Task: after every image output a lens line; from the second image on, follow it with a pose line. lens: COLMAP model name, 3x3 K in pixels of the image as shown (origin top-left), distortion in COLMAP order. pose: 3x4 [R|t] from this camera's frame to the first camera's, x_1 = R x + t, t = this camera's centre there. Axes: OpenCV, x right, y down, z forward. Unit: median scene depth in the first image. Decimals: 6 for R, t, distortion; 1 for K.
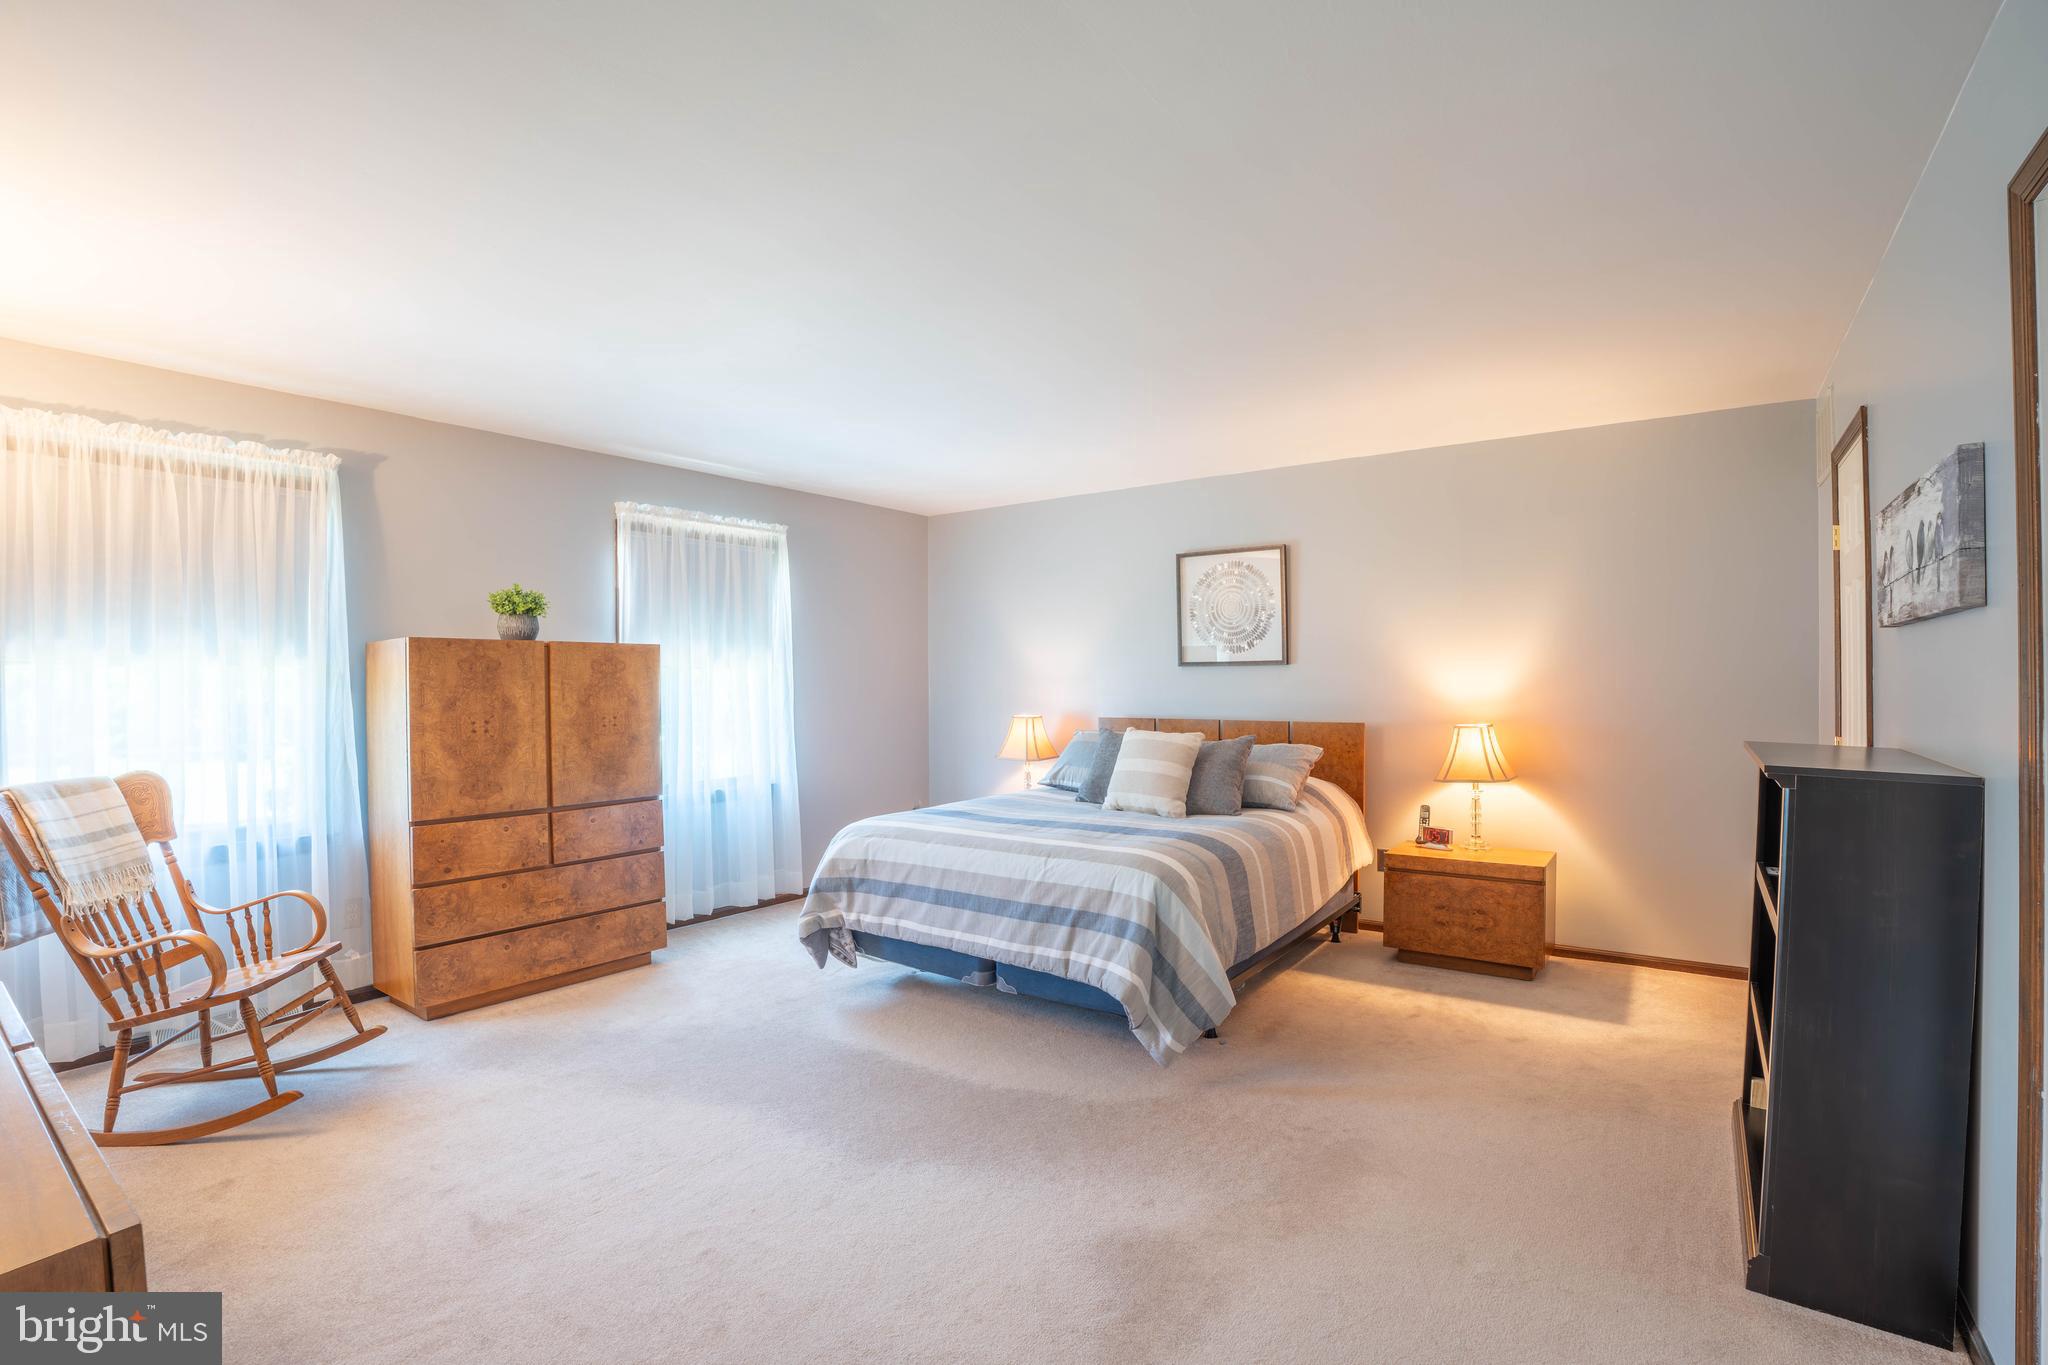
lens RADIAL K [[939.0, 0, 1021.3], [0, 939.0, 685.7], [0, 0, 1]] dist [-0.073602, 0.018091]
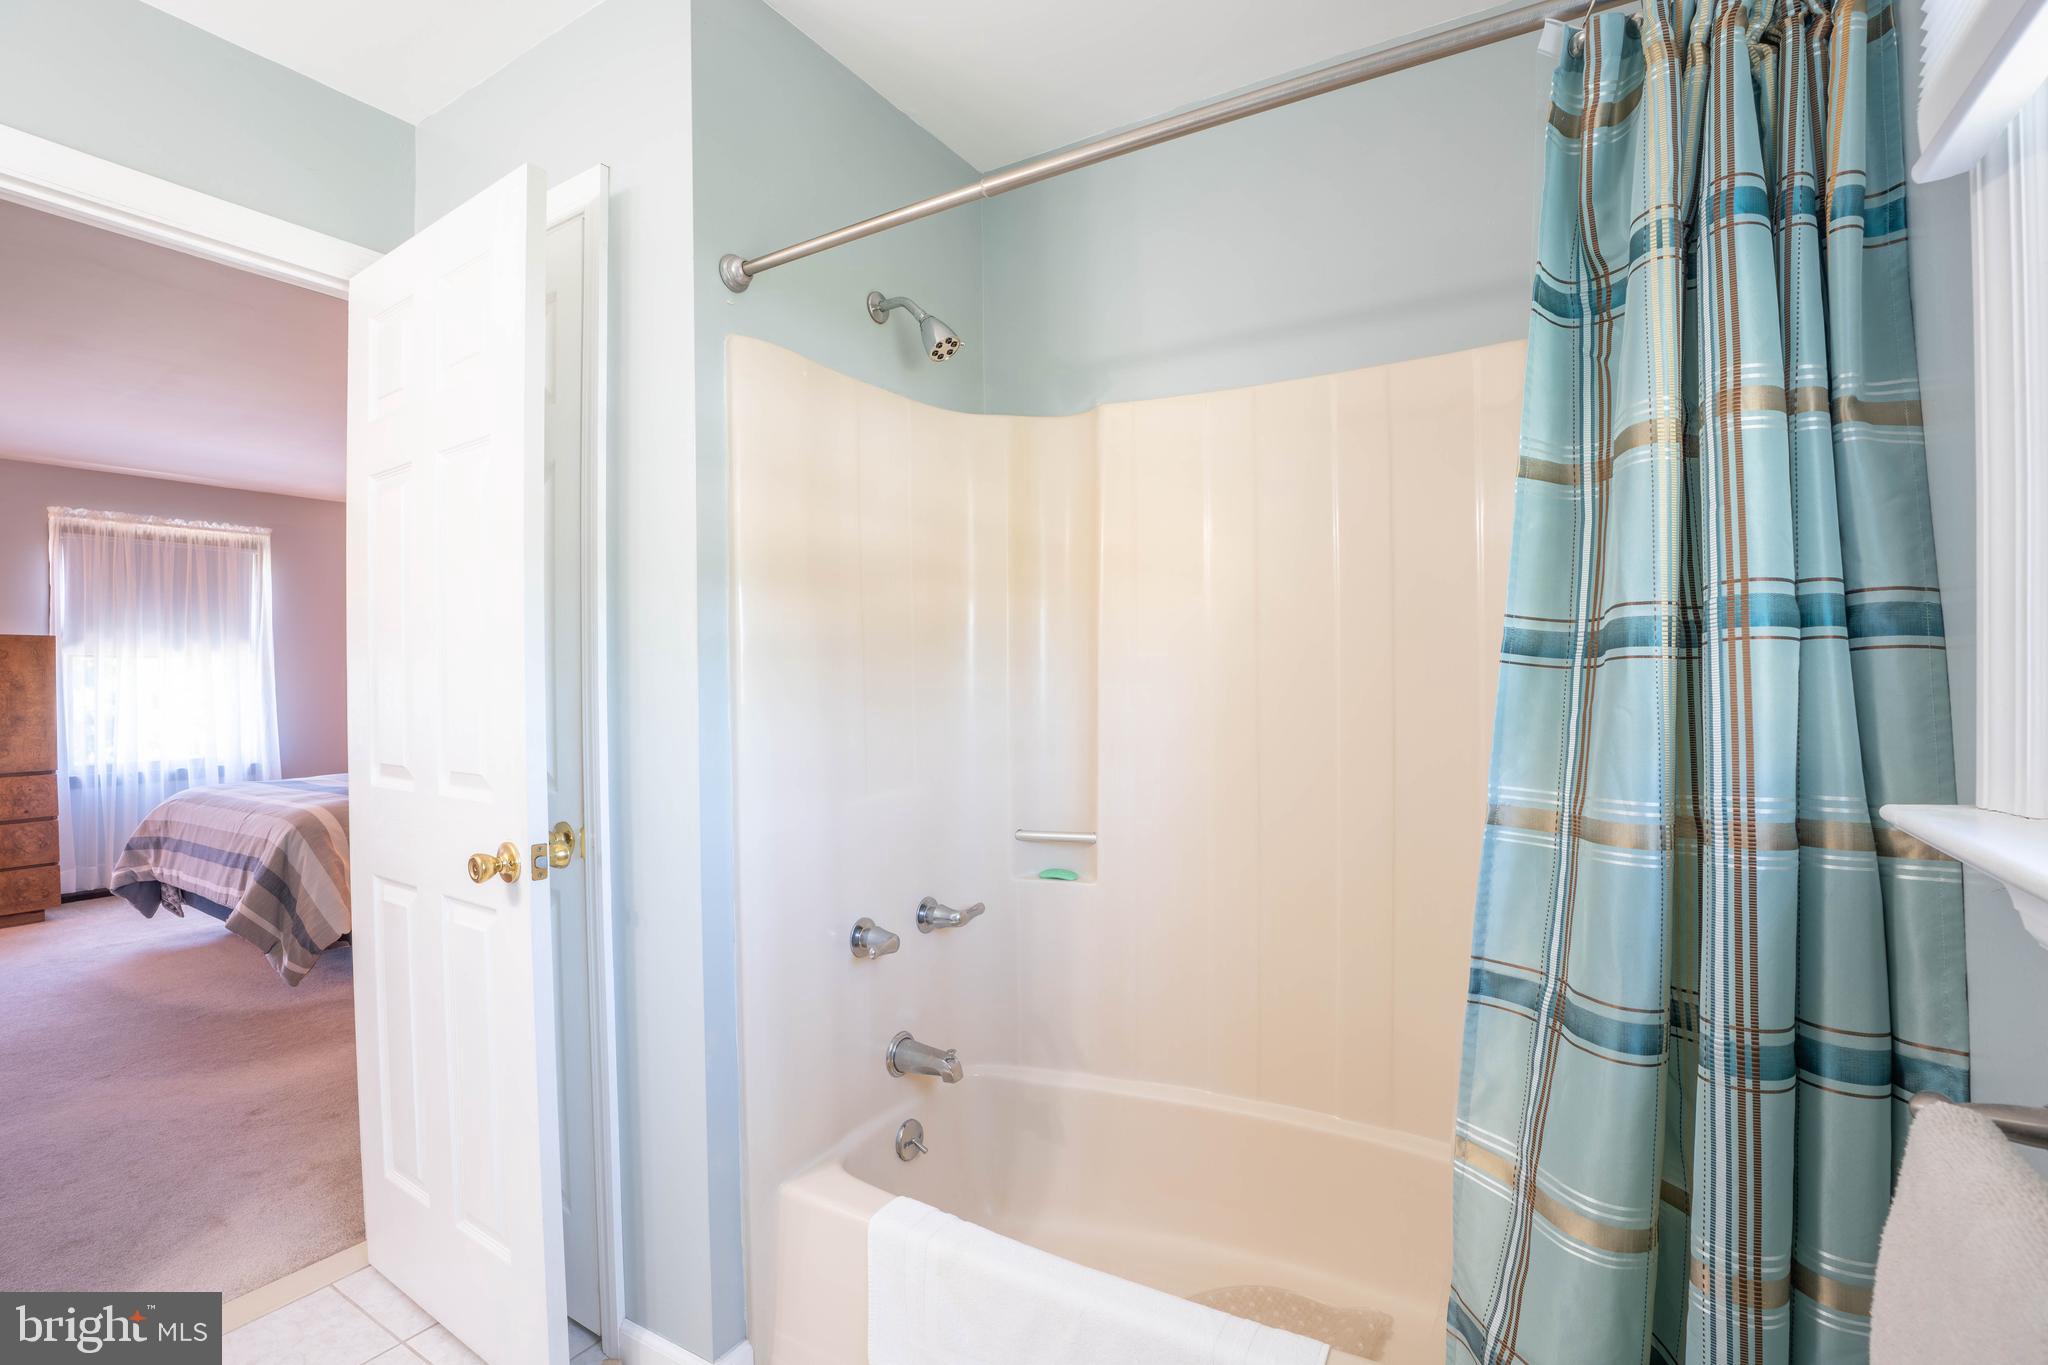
lens RADIAL K [[939.0, 0, 1021.3], [0, 939.0, 685.7], [0, 0, 1]] dist [-0.073602, 0.018091]
pose [[0.995691, -0.002181, 0.092705, 0.592165], [0.002060, 0.999997, 0.001401, 0.014967], [-0.092708, -0.001204, 0.995693, -0.144334]]
